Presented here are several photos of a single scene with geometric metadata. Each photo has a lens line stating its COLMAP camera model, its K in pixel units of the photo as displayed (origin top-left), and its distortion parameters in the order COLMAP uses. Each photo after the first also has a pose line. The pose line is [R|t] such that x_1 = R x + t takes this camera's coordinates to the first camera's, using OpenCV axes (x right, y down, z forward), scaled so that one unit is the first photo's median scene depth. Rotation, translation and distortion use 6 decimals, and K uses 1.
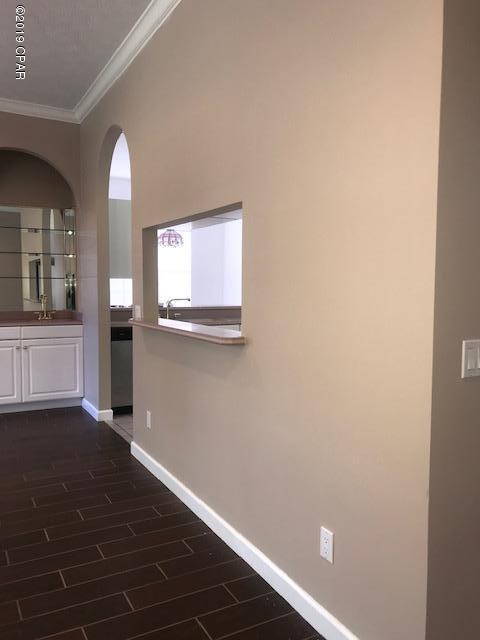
lens RADIAL K [[534.5, 0, 240.3], [0, 534.5, 318.4], [0, 0, 1]] dist [0.019217, -0.000328]
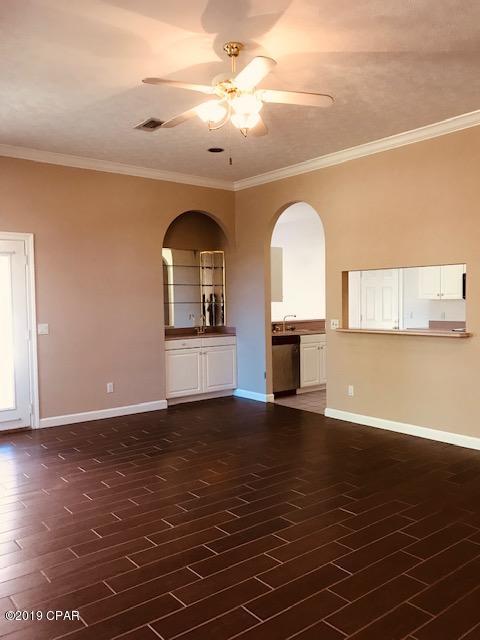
lens RADIAL K [[534.5, 0, 238.7], [0, 534.5, 321.5], [0, 0, 1]] dist [0.019217, -0.000328]
pose [[0.976920, -0.026750, 0.211924, -0.604297], [0.031810, 0.999284, -0.020503, 0.004123], [-0.211223, 0.026771, 0.977071, -0.361637]]
